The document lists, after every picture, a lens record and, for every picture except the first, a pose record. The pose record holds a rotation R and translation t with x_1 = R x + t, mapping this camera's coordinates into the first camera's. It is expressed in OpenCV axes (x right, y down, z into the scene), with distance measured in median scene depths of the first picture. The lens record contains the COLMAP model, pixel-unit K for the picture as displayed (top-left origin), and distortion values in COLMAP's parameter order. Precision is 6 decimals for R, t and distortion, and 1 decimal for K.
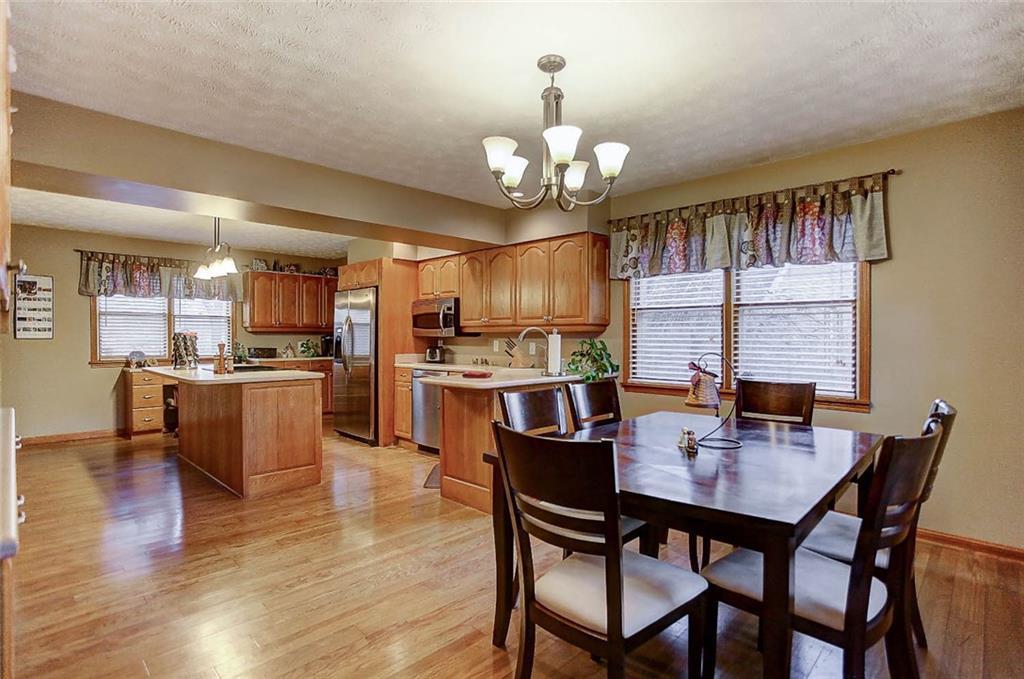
lens RADIAL K [[504.2, 0, 508.2], [0, 504.2, 340.6], [0, 0, 1]] dist [-0.004834, -0.000472]
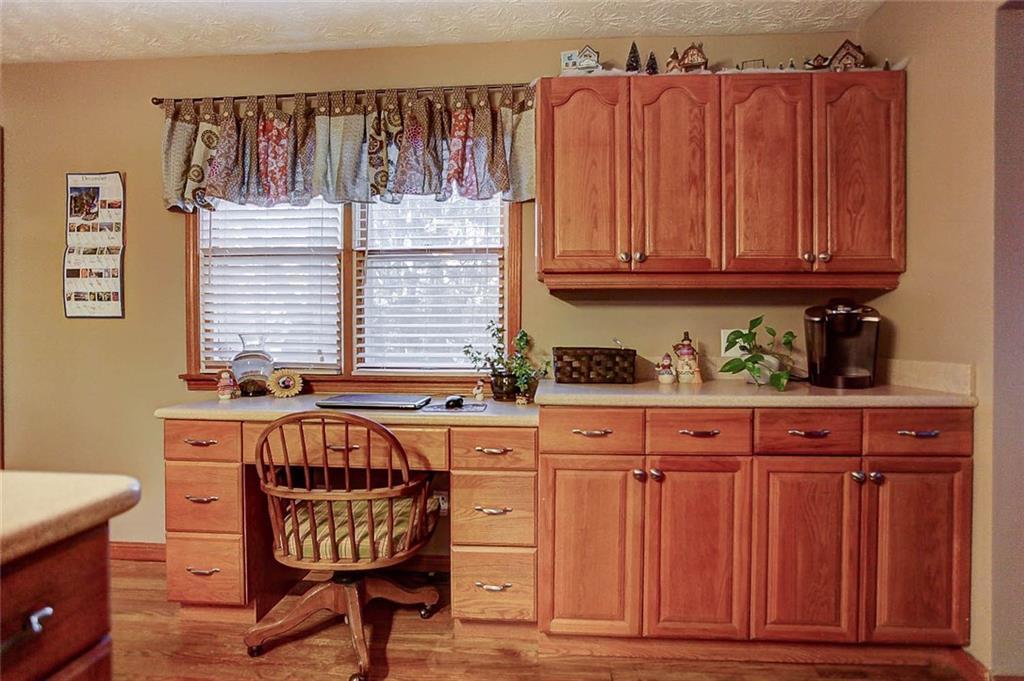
lens RADIAL K [[504.2, 0, 509.1], [0, 504.2, 336.6], [0, 0, 1]] dist [-0.004834, -0.000472]
pose [[0.634882, 0.010219, -0.772542, -0.345854], [-0.006406, 0.999948, 0.007963, 0.006301], [0.772583, -0.000107, 0.634914, 0.925657]]
